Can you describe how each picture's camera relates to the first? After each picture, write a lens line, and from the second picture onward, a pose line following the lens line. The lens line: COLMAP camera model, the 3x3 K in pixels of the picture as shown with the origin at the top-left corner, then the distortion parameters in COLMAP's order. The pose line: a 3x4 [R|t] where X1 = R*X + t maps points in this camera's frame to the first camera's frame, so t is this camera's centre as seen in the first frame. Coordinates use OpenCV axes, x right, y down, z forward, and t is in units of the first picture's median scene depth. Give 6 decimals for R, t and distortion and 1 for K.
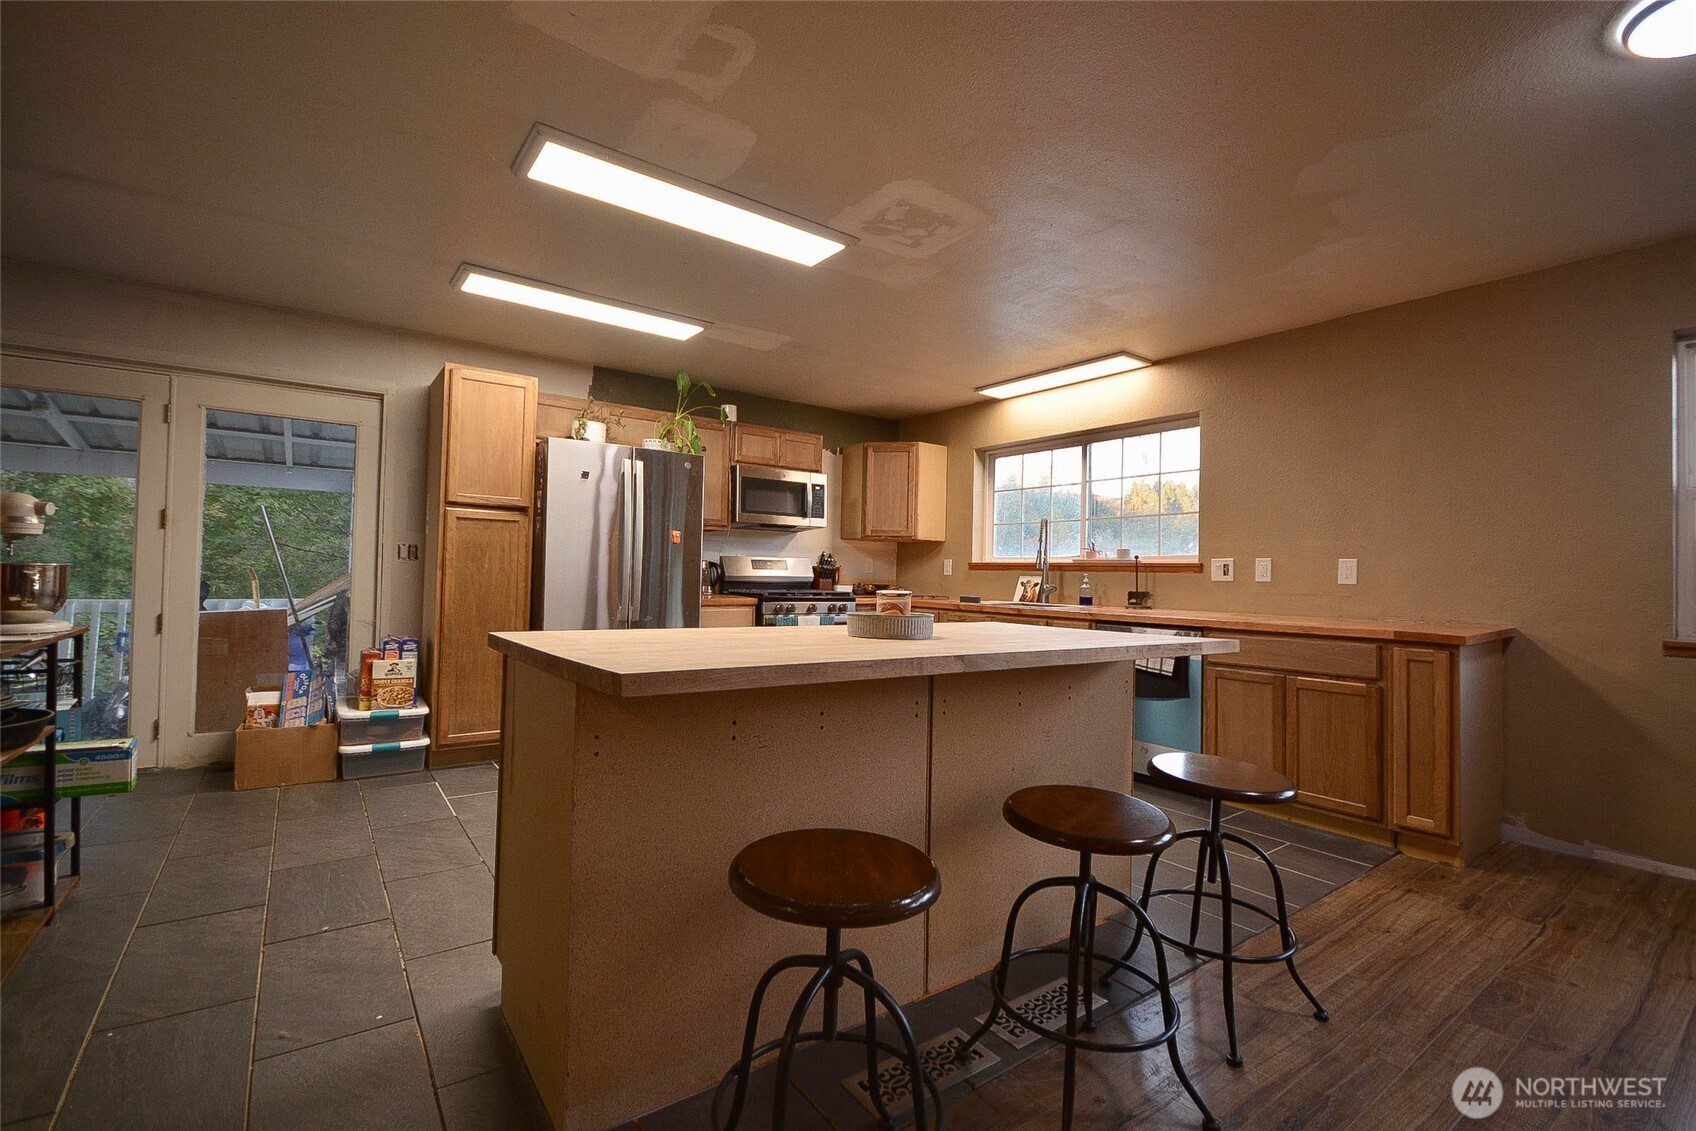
lens RADIAL K [[747.5, 0, 855.1], [0, 747.5, 579.2], [0, 0, 1]] dist [0.008455, 0.001526]
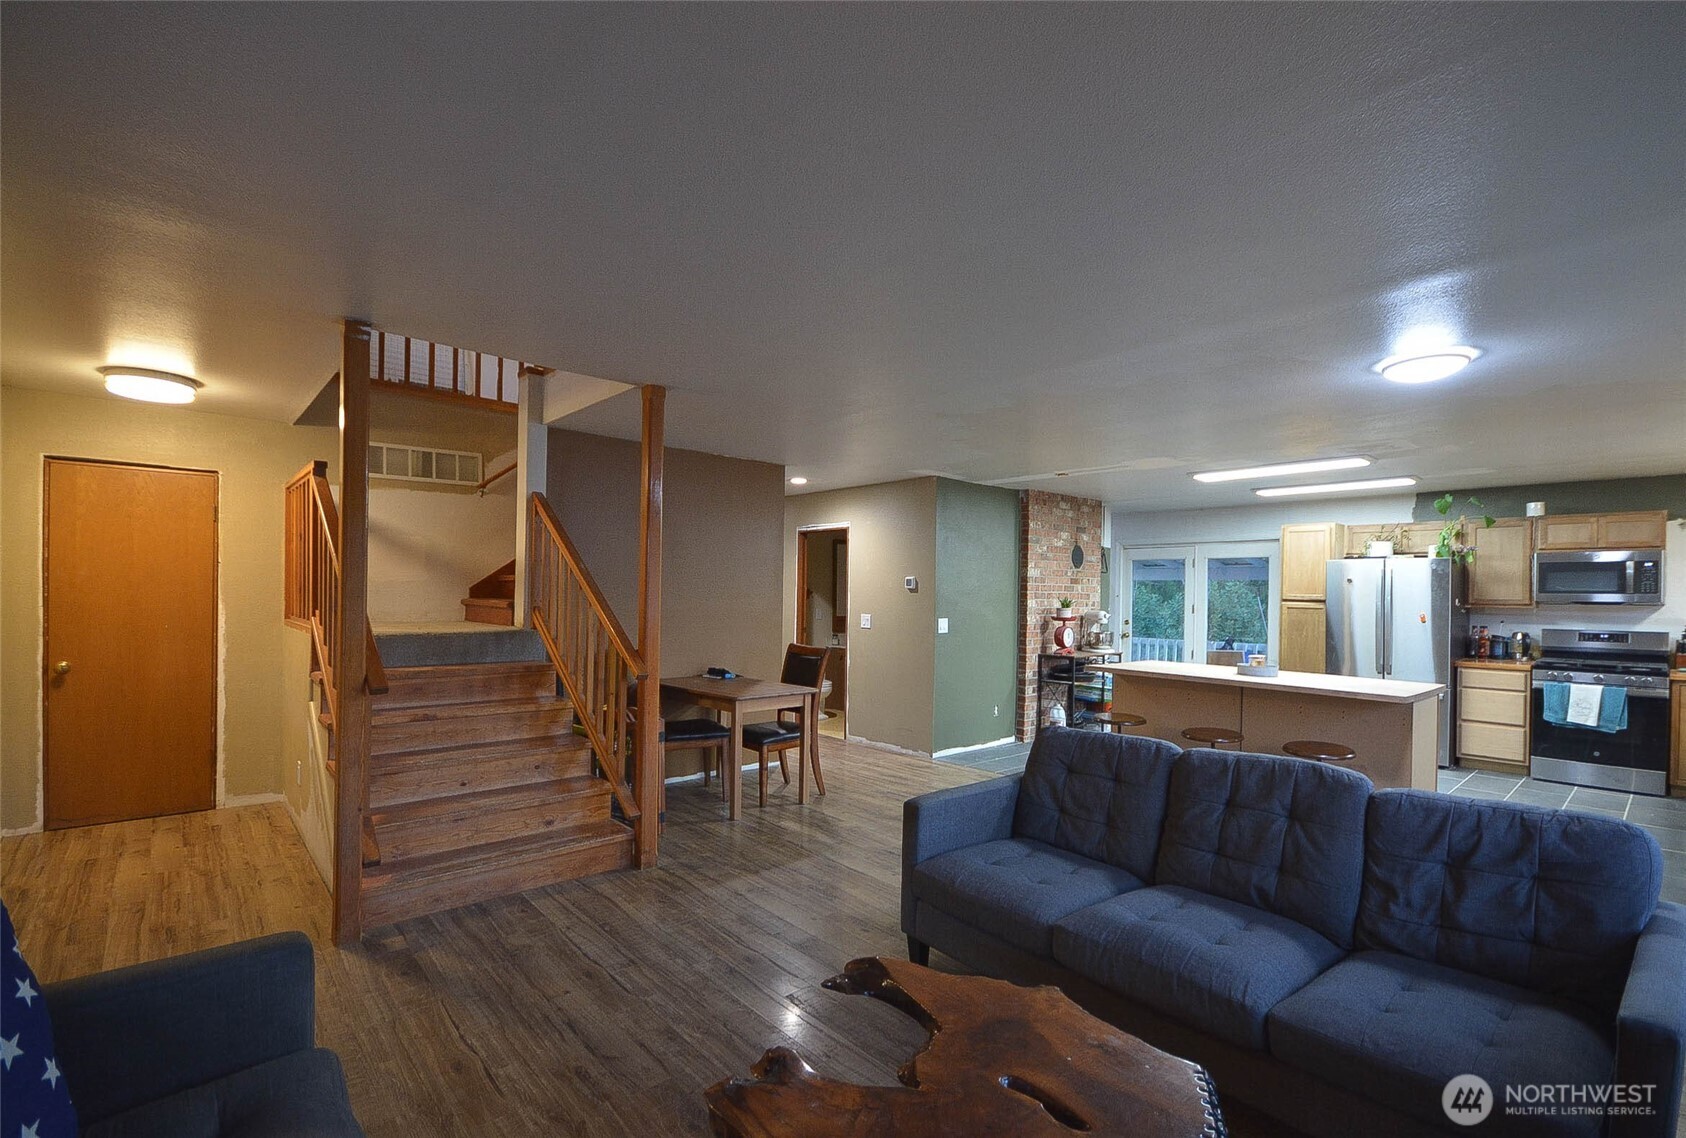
lens RADIAL K [[760.2, 0, 848.1], [0, 760.2, 599.9], [0, 0, 1]] dist [-0.001294, -0.006071]
pose [[0.094625, -0.013510, -0.995421, 1.076952], [-0.019829, 0.999684, -0.015453, -0.043432], [0.995315, 0.021201, 0.094327, -0.232074]]
